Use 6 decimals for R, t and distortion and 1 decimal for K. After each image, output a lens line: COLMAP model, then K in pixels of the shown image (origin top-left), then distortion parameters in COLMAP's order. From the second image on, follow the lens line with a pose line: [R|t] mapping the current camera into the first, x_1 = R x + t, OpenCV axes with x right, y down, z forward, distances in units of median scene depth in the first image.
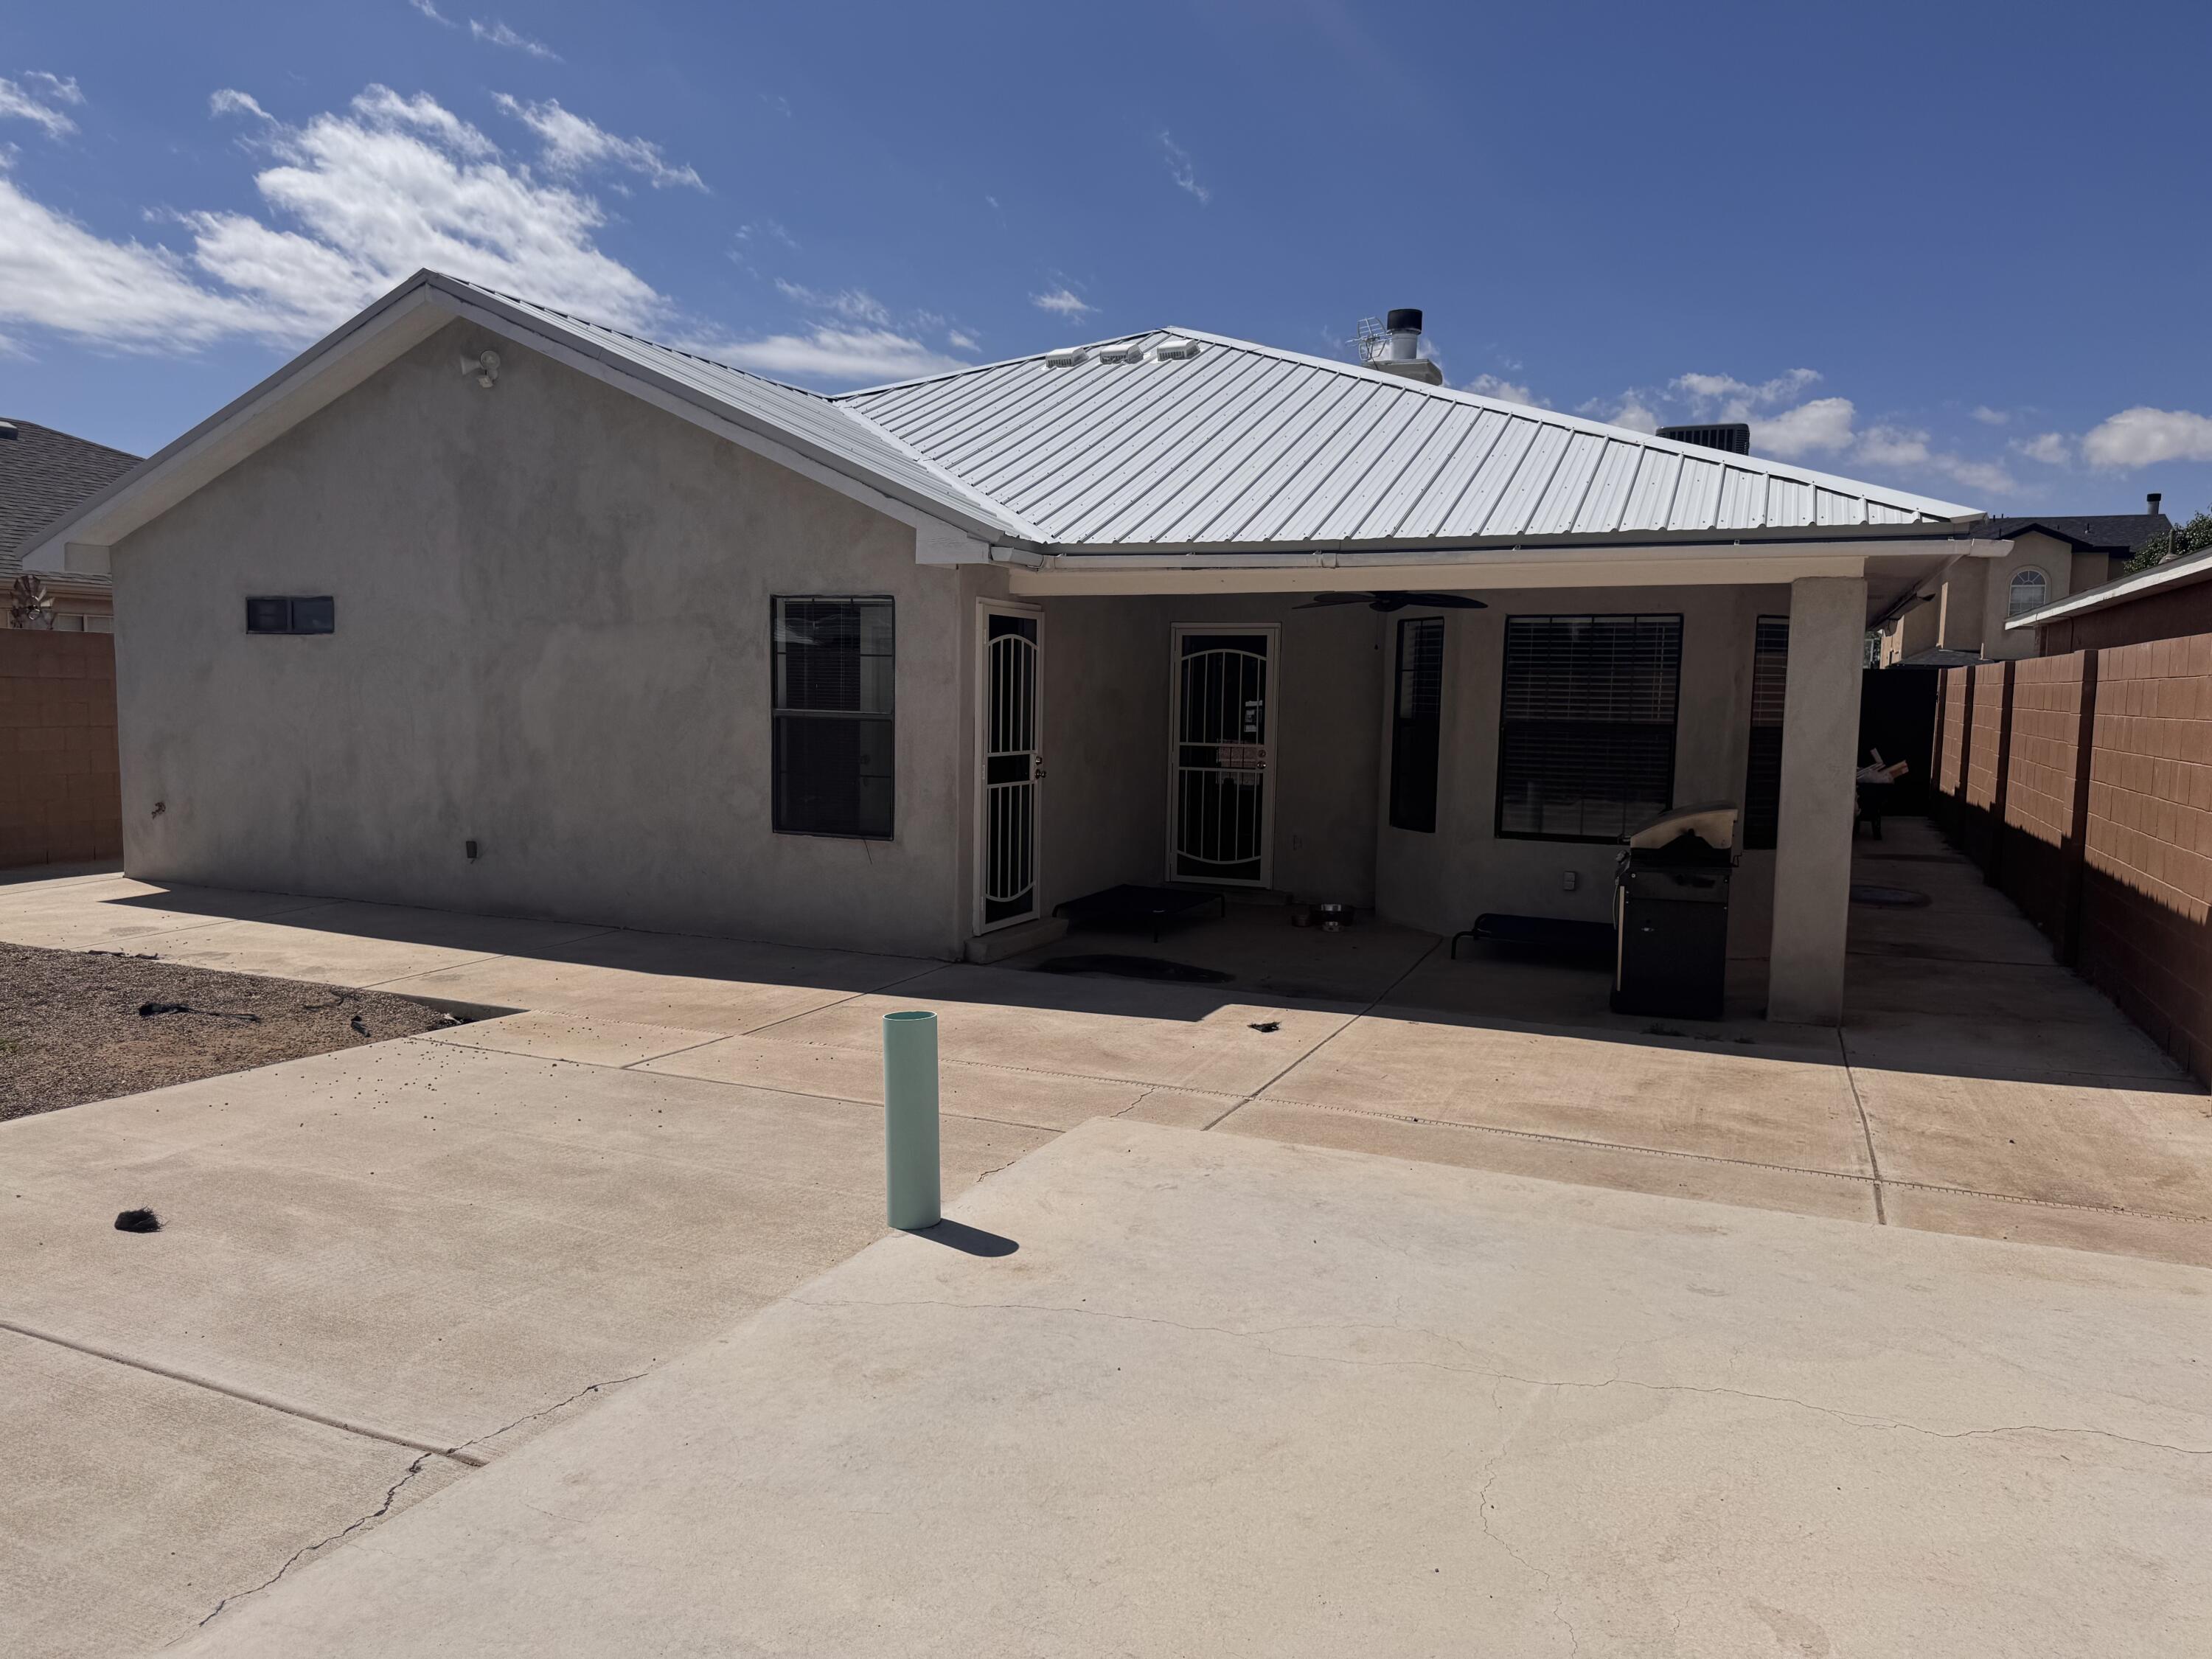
lens RADIAL K [[1576.2, 0, 1106.0], [0, 1576.2, 829.5], [0, 0, 1]] dist [0.046218, -0.003120]
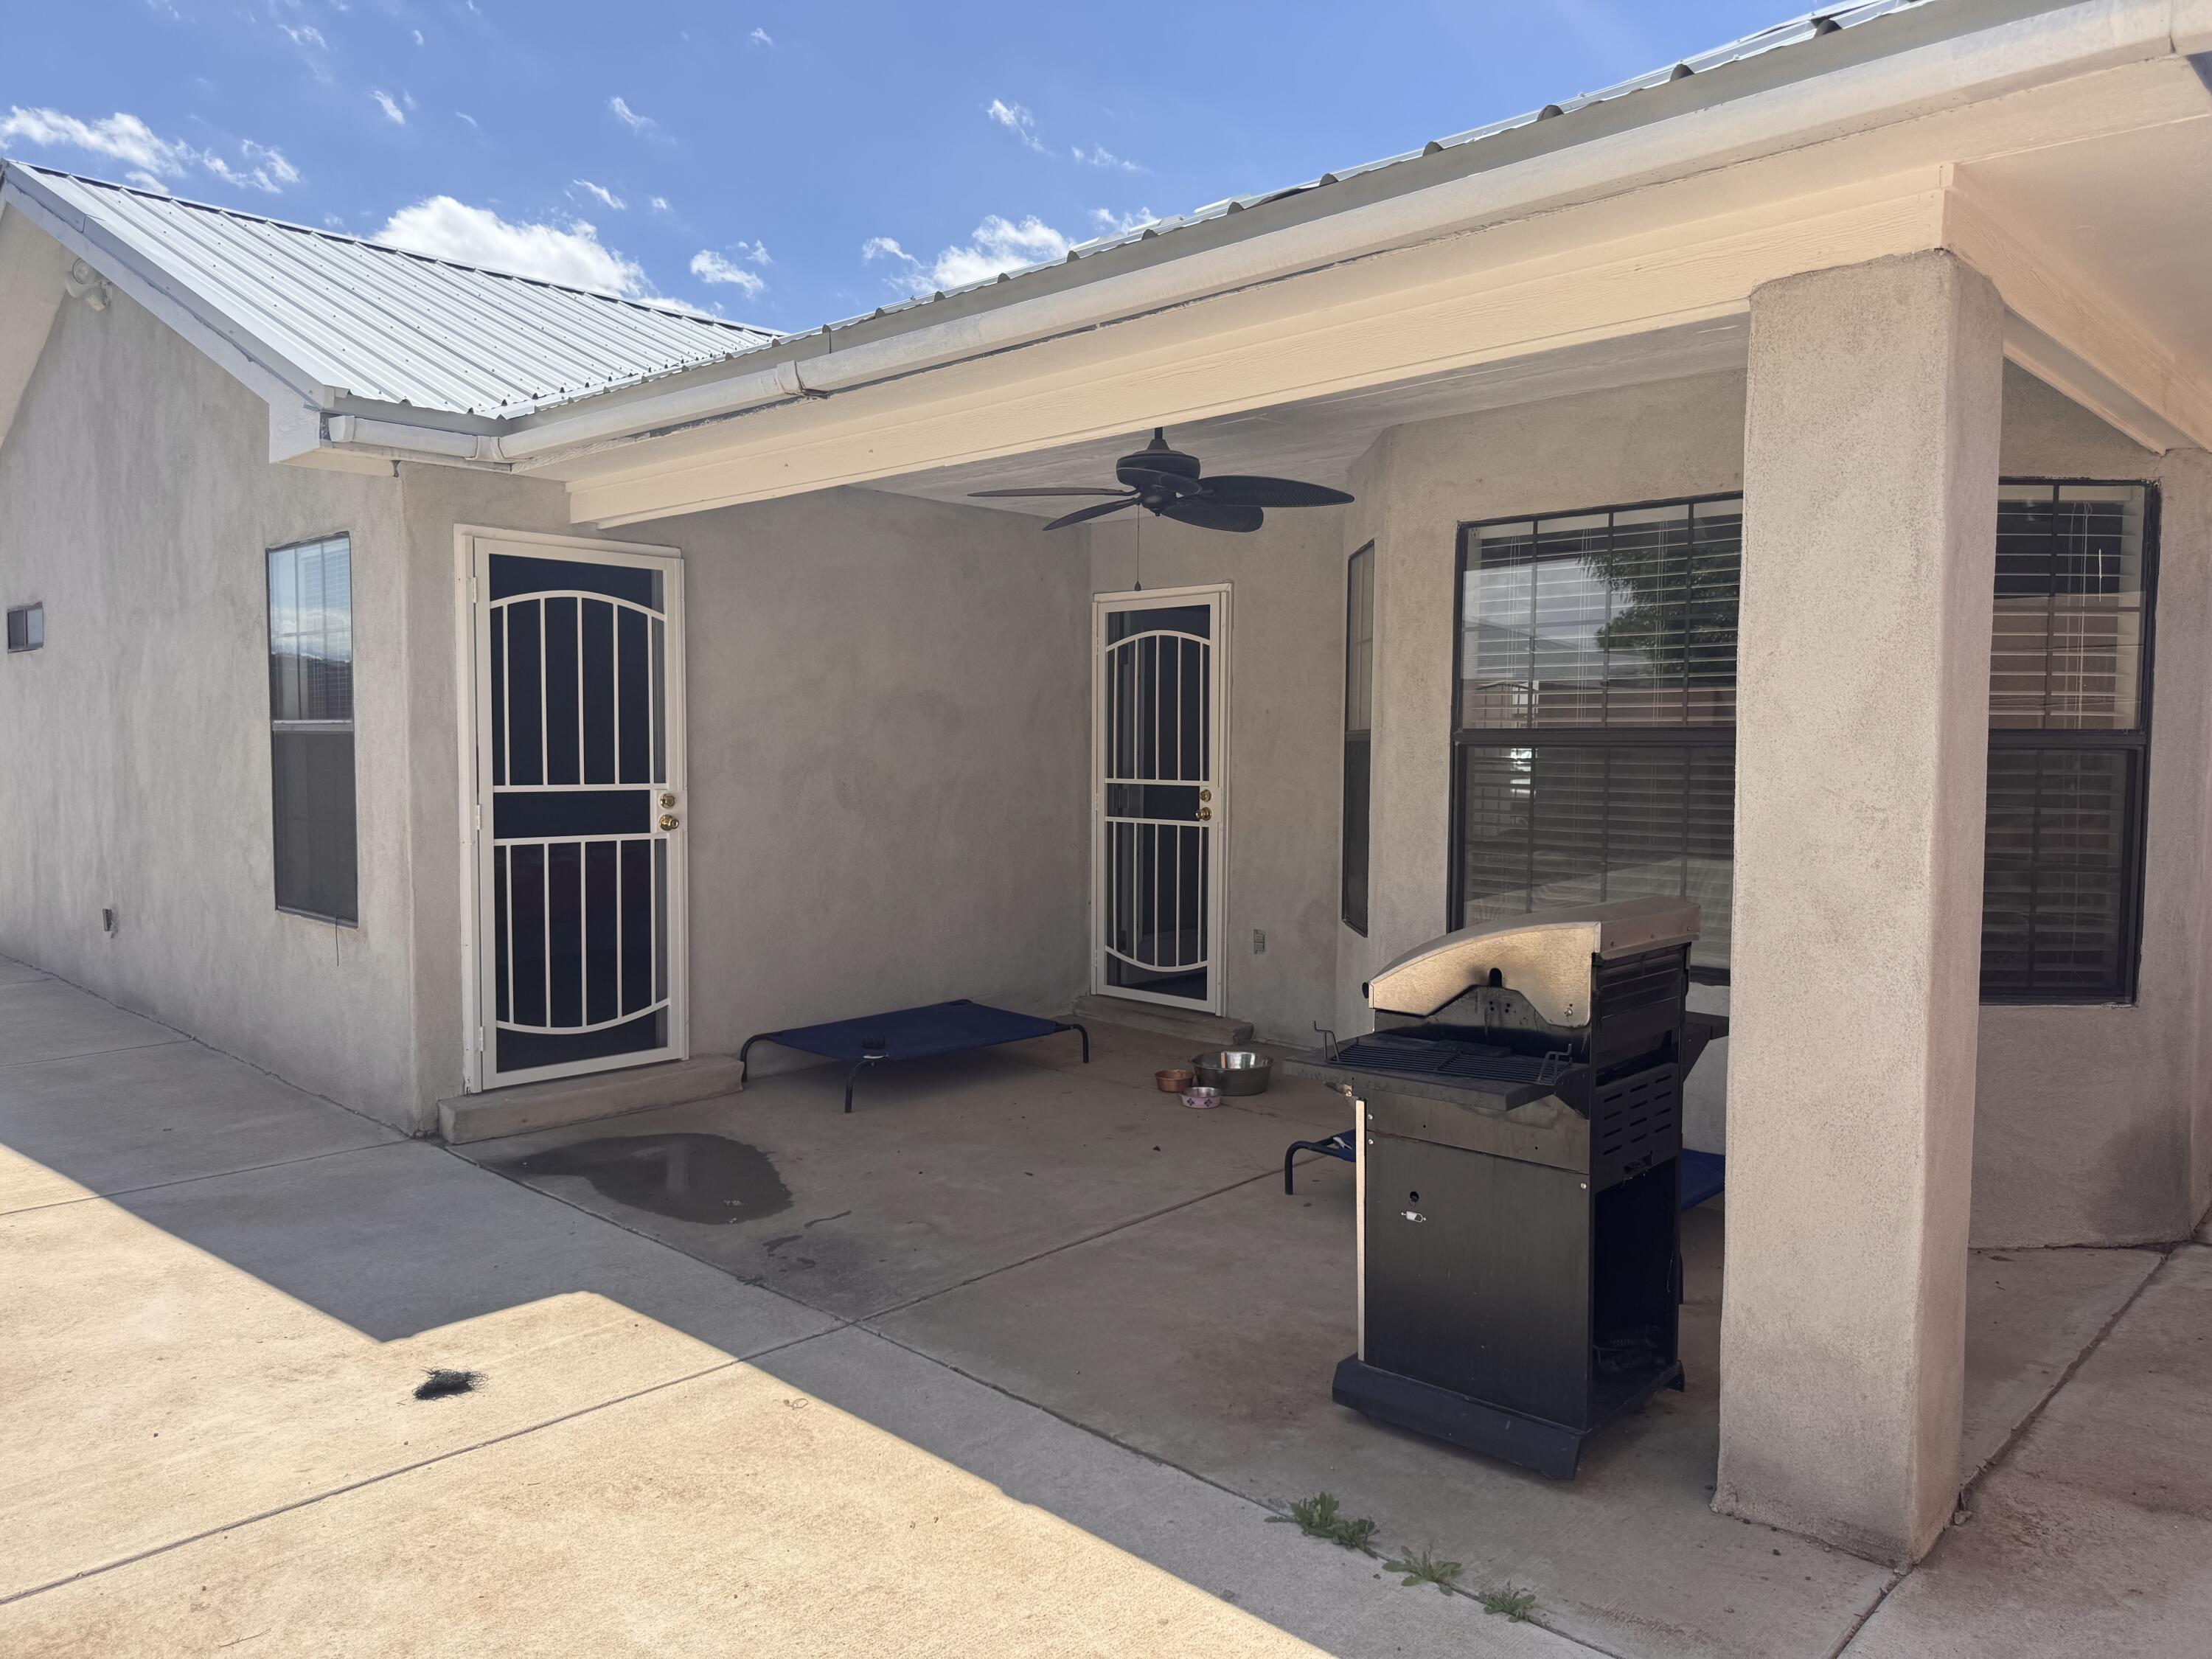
lens RADIAL K [[1576.2, 0, 1106.0], [0, 1576.2, 829.5], [0, 0, 1]] dist [0.046218, -0.003120]
pose [[0.934020, 0.008378, -0.357124, 0.324703], [-0.021974, 0.999179, -0.034032, -0.015008], [0.356545, 0.039634, 0.933437, 0.469928]]
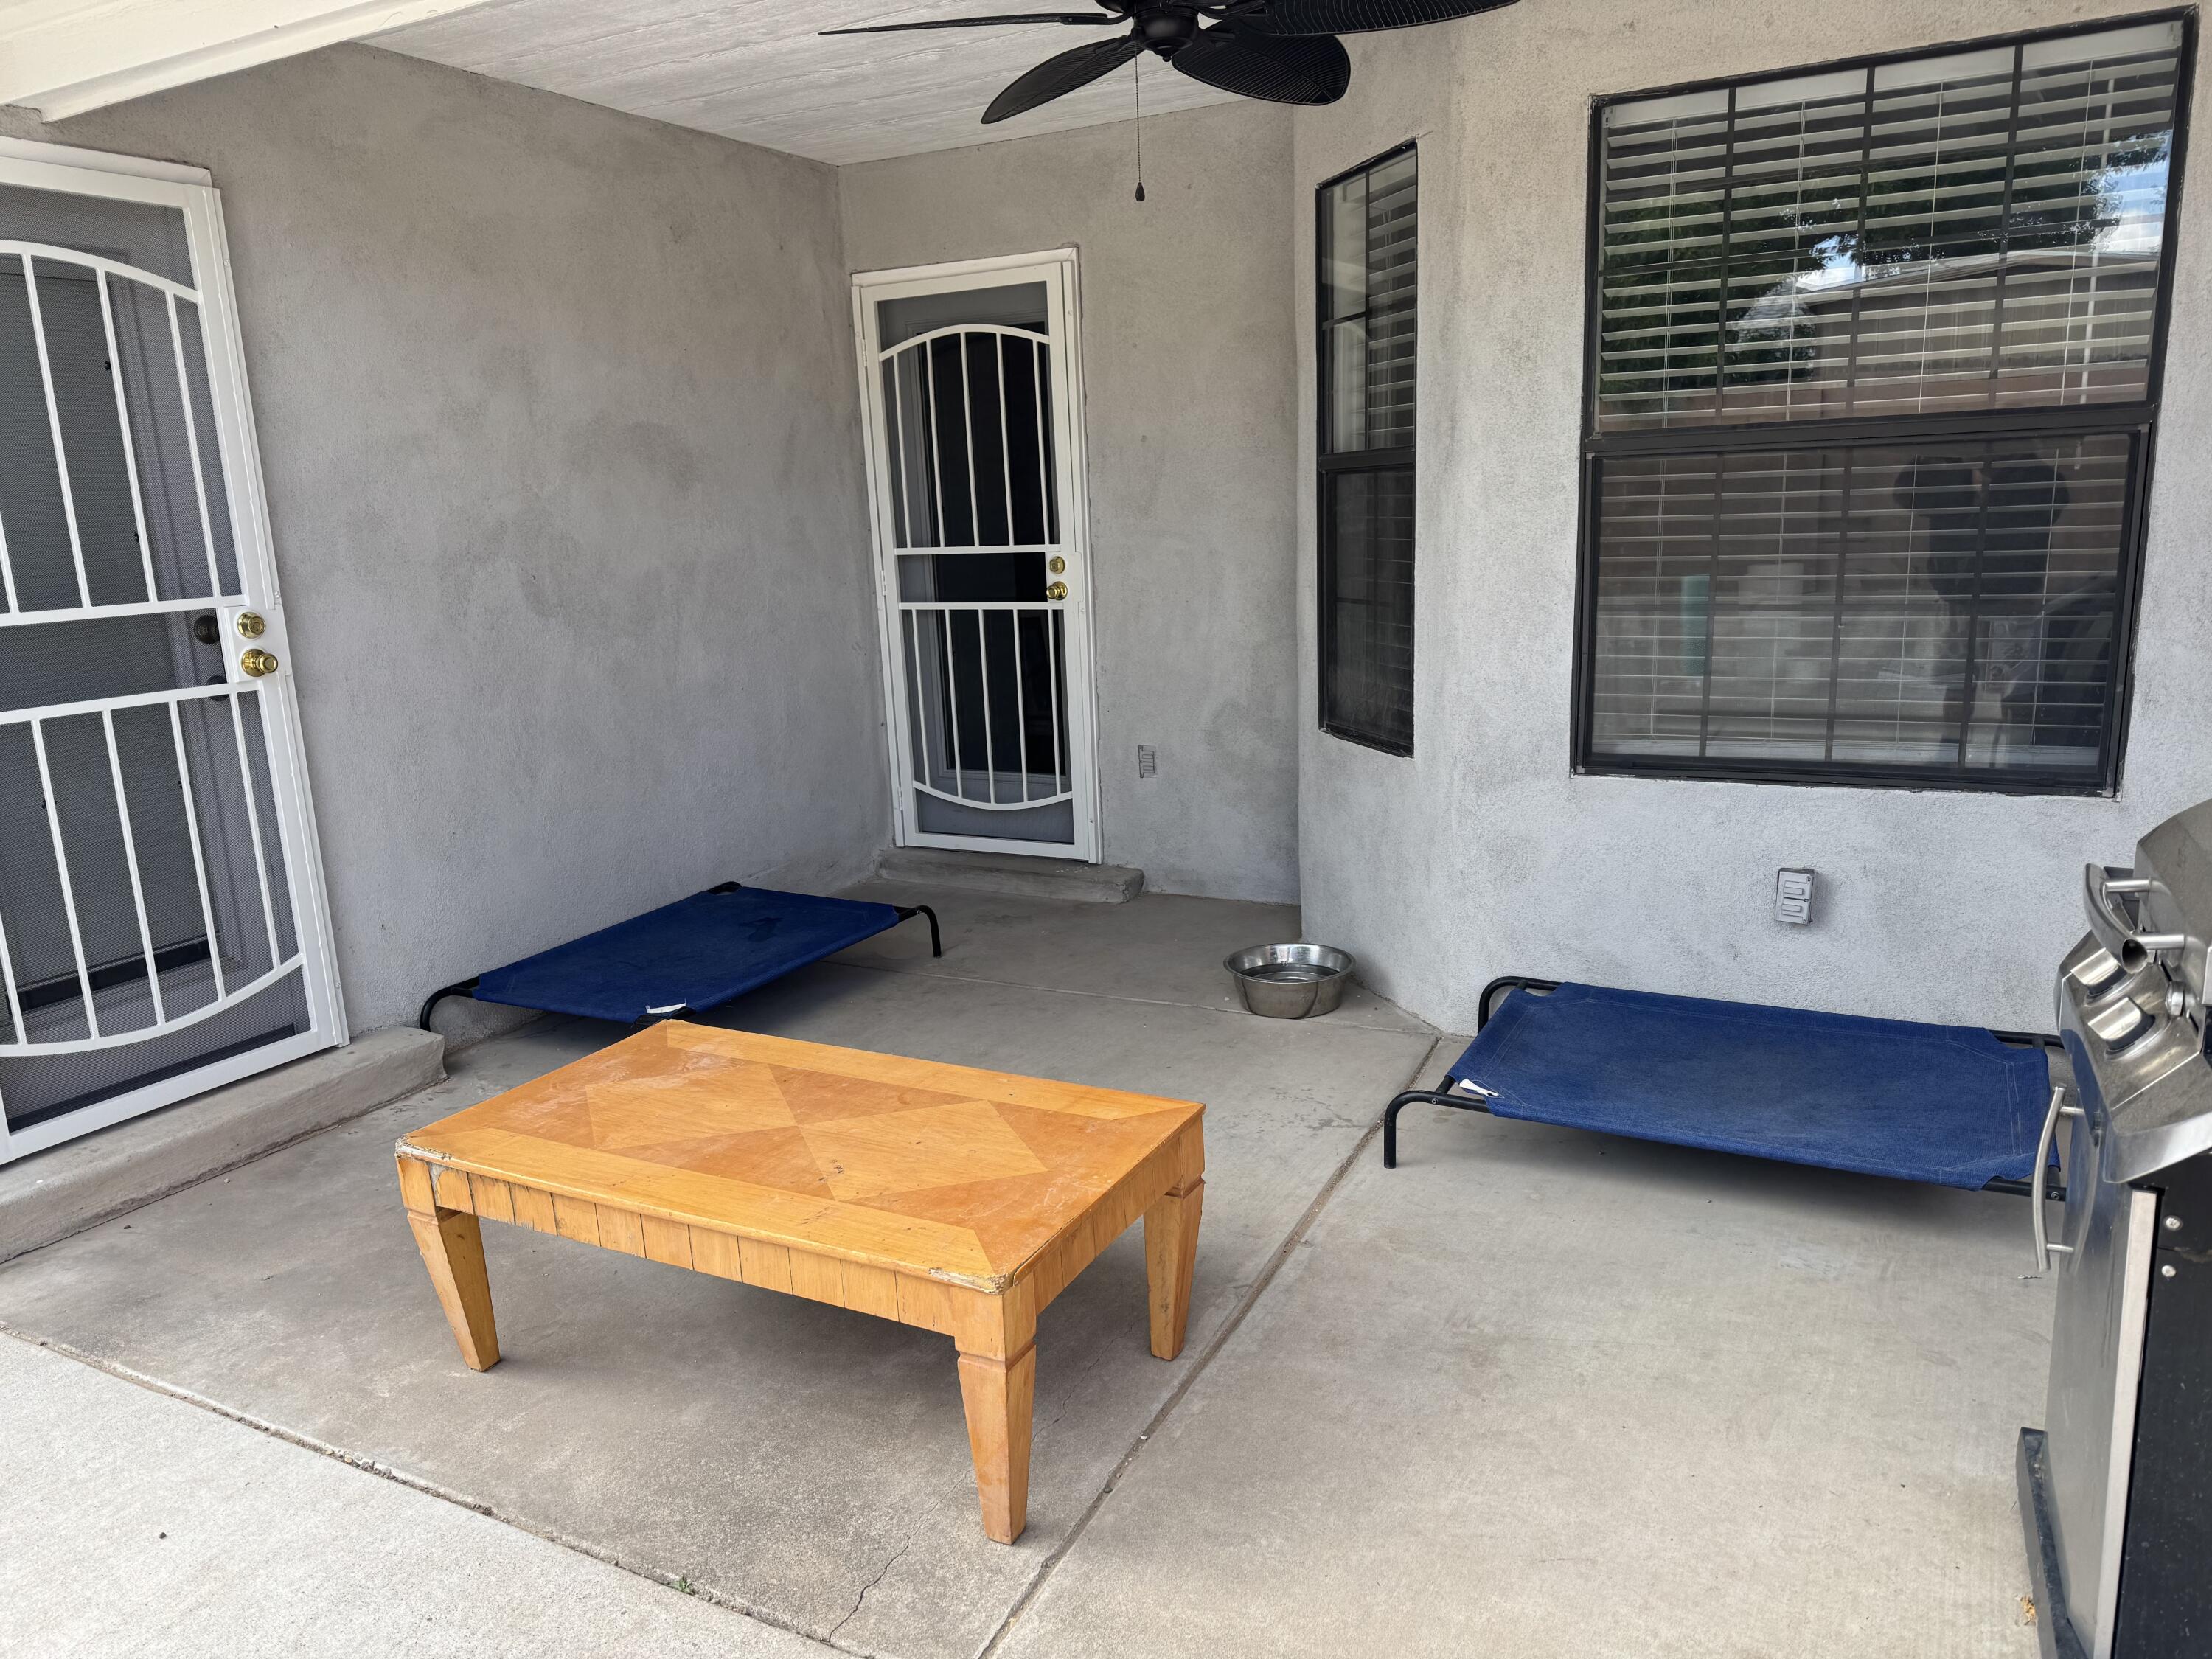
lens RADIAL K [[1572.0, 0, 1111.3], [0, 1572.0, 860.6], [0, 0, 1]] dist [0.119071, -0.191875]
pose [[0.994885, -0.040346, -0.092611, 0.174169], [0.052756, 0.989340, 0.135733, -0.029075], [0.086148, -0.139924, 0.986408, 0.632020]]
